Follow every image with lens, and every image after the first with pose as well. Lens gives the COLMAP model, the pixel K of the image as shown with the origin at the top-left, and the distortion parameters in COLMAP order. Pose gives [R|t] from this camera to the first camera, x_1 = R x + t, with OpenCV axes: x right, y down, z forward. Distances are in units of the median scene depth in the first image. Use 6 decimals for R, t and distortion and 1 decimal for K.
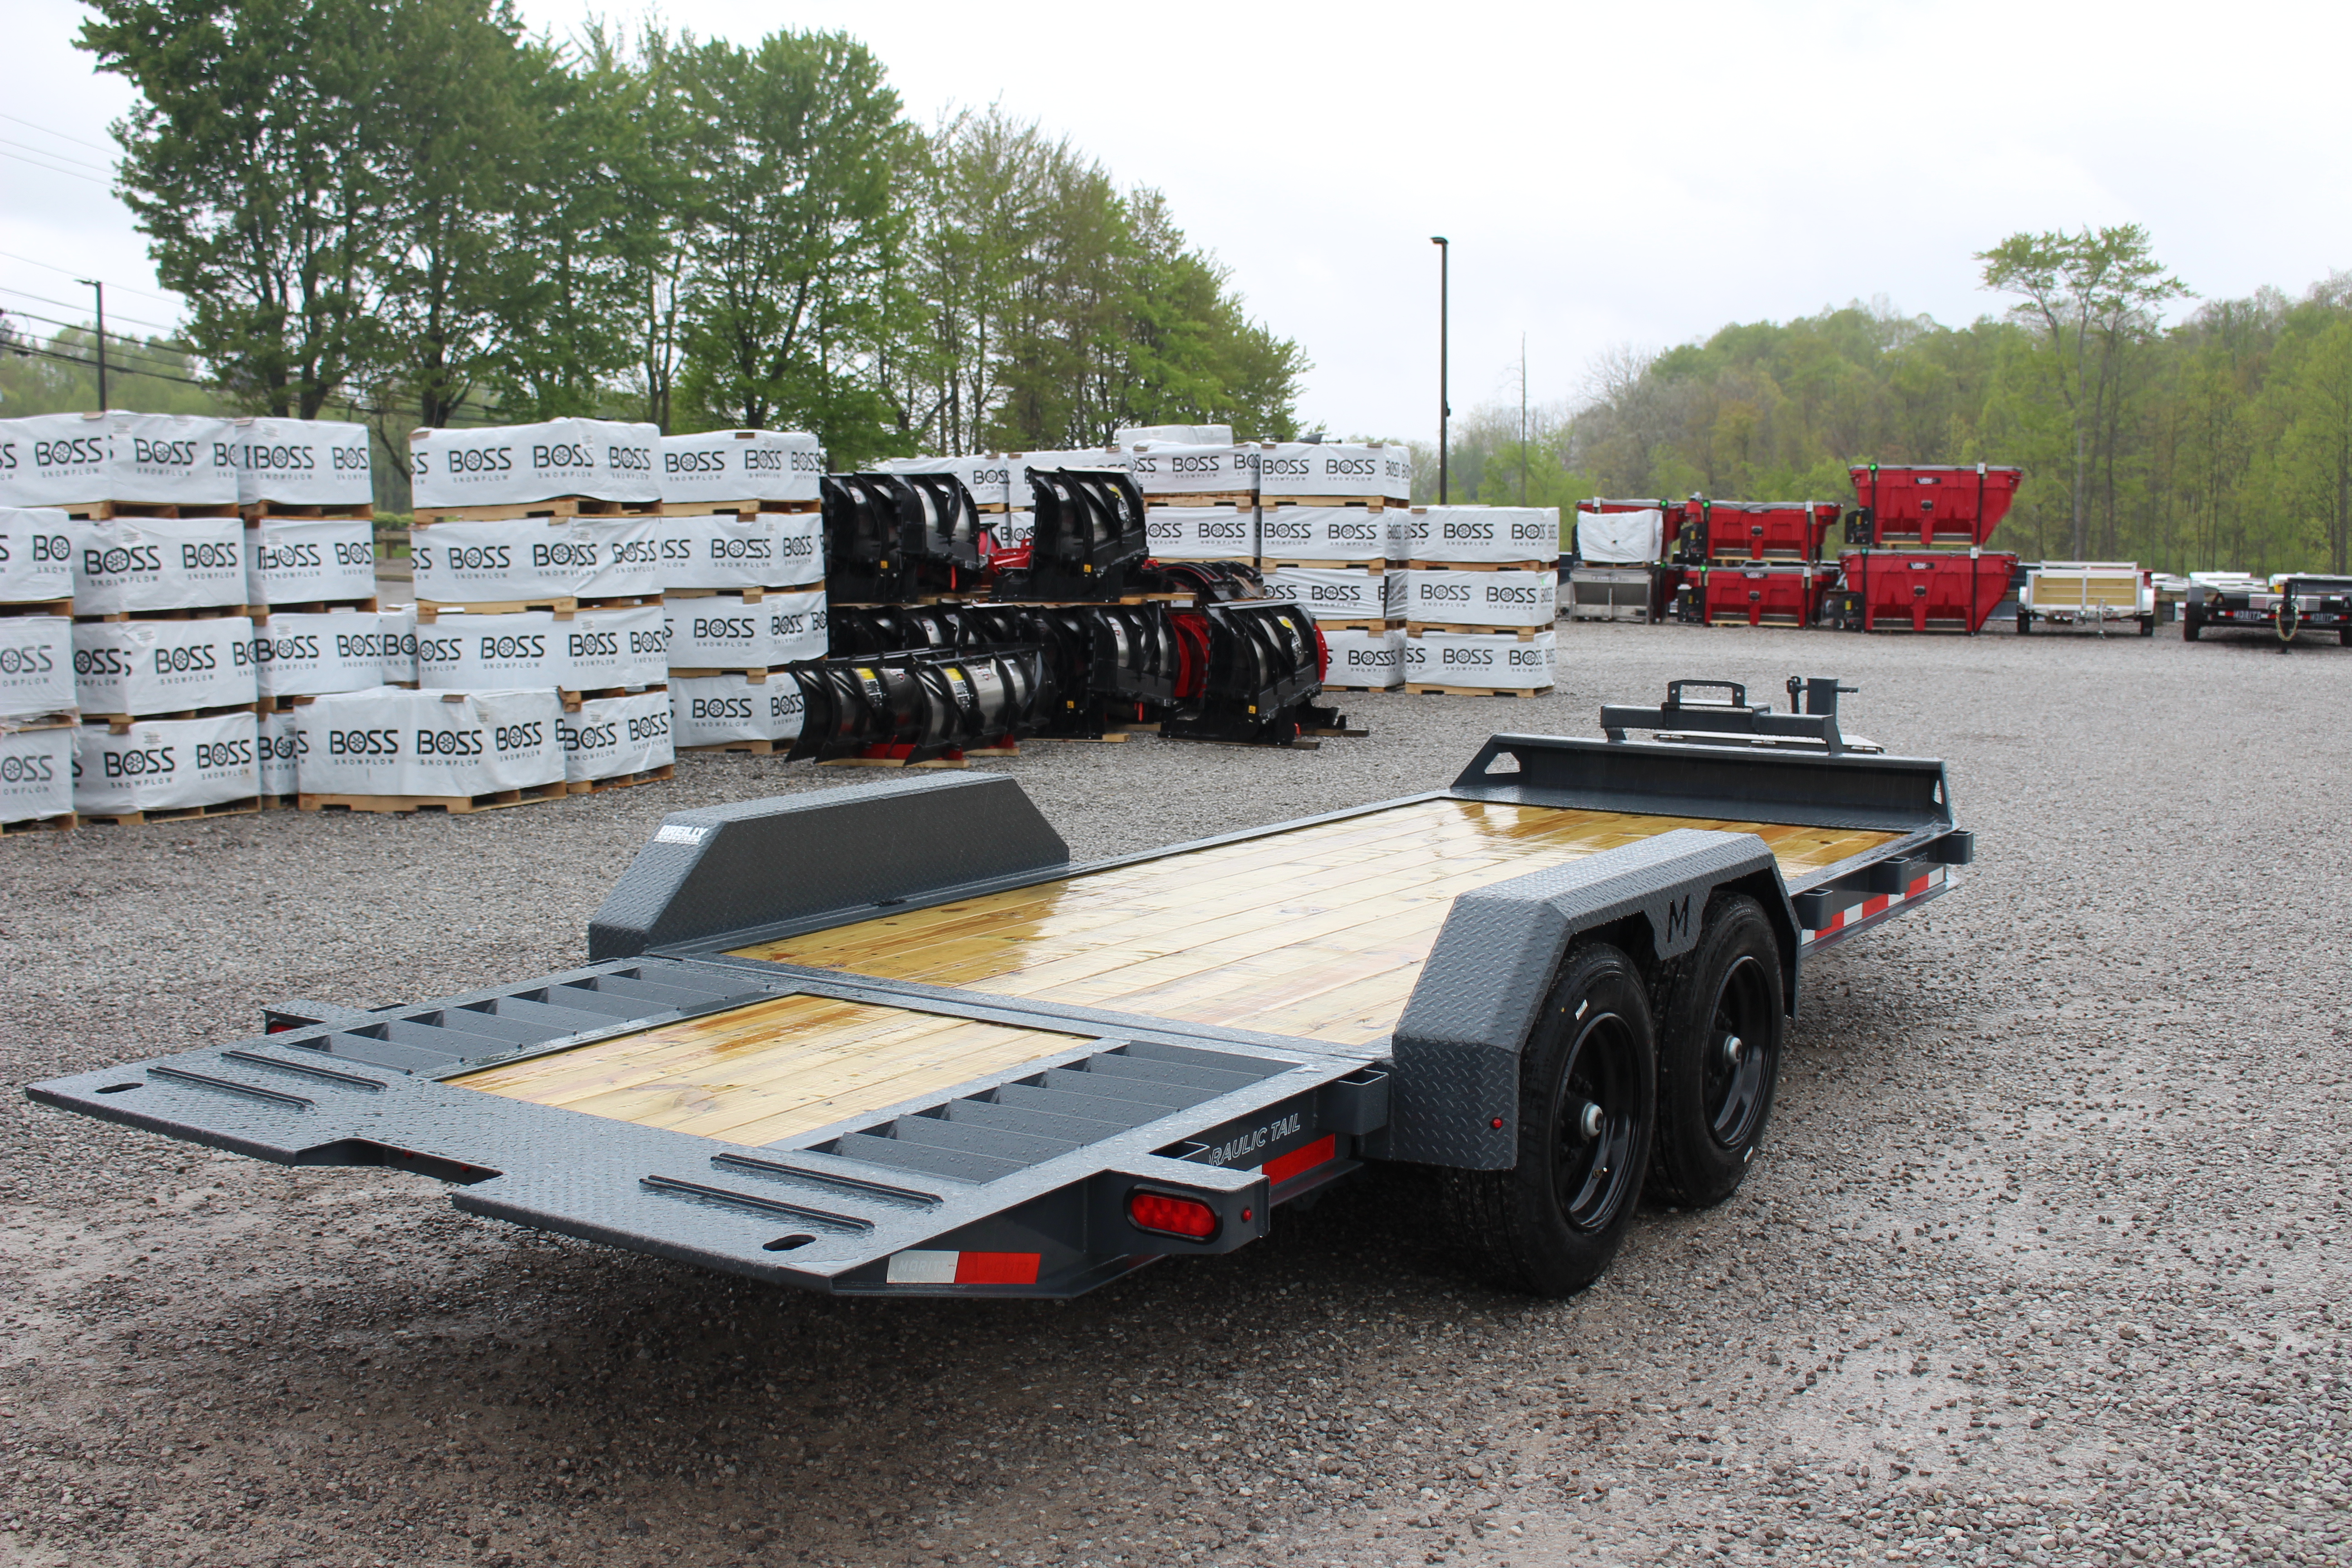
lens RADIAL K [[2782.2, 0, 1176.0], [0, 2782.2, 784.0], [0, 0, 1]] dist [-0.153466, 0.184058]
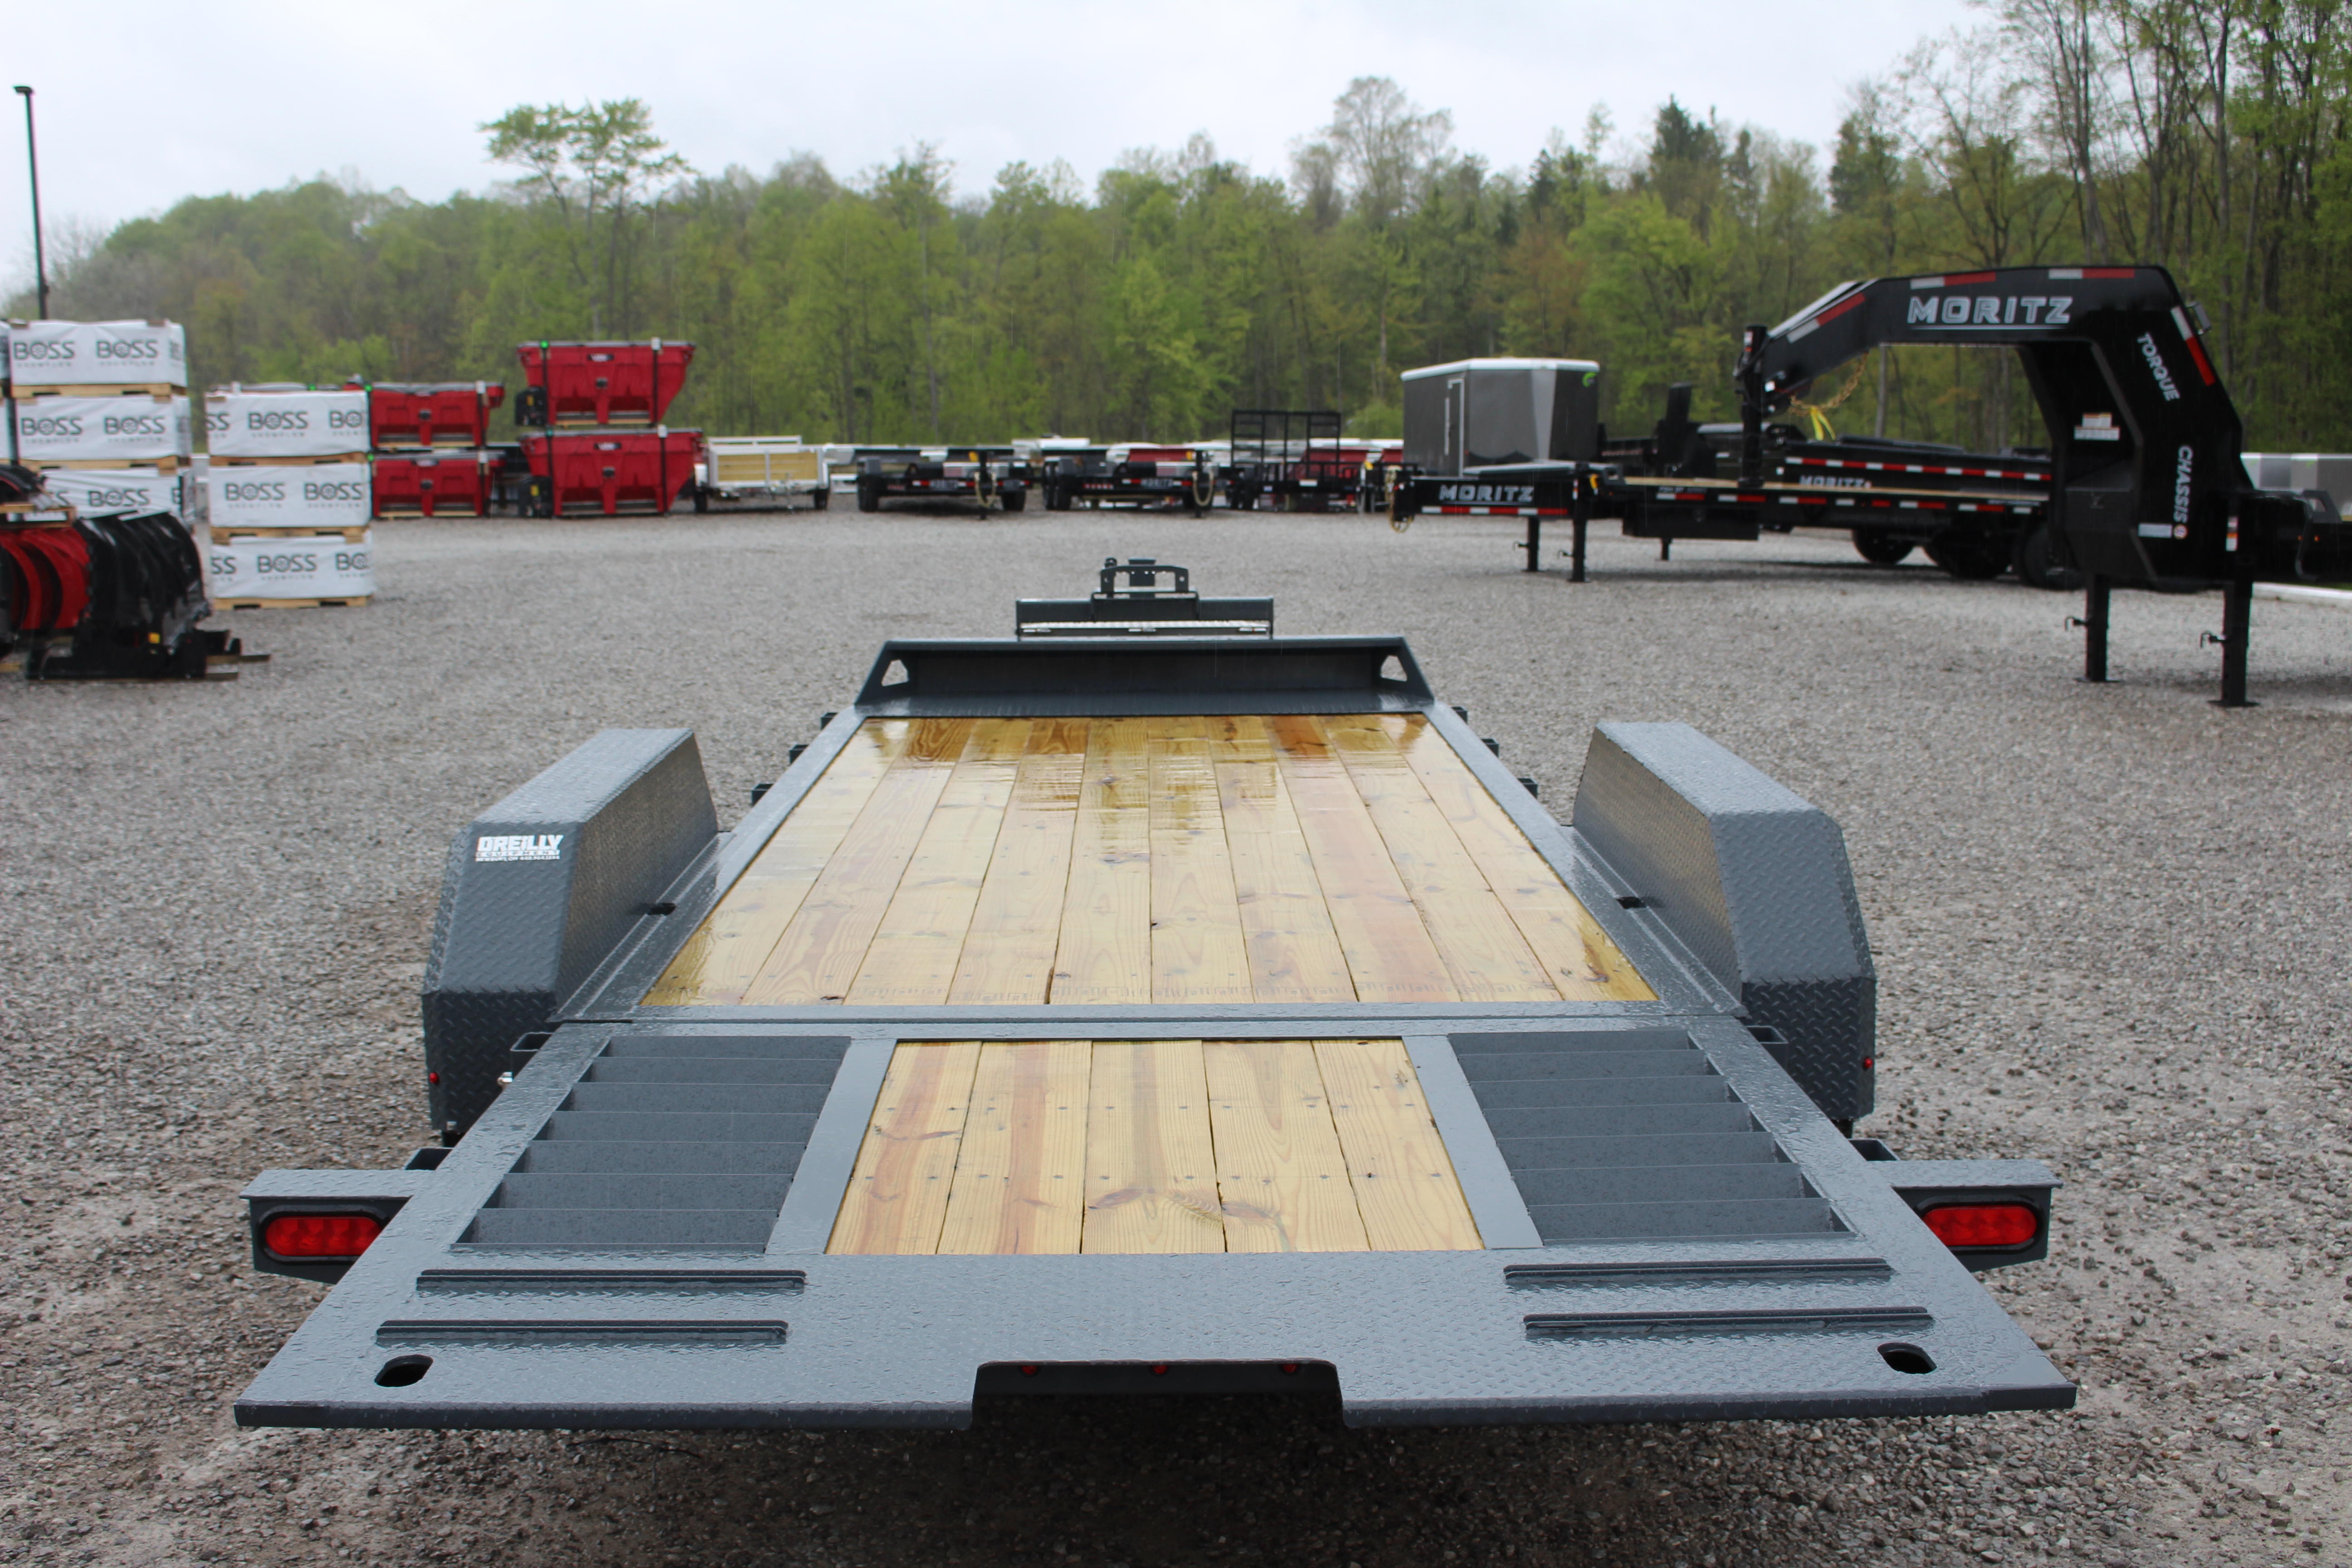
lens RADIAL K [[2782.2, 0, 1176.0], [0, 2782.2, 784.0], [0, 0, 1]] dist [-0.153466, 0.184058]
pose [[0.802586, -0.093304, 0.589195, -0.185559], [0.068851, 0.995580, 0.063872, -0.012566], [-0.592550, -0.010696, 0.805462, 0.135125]]
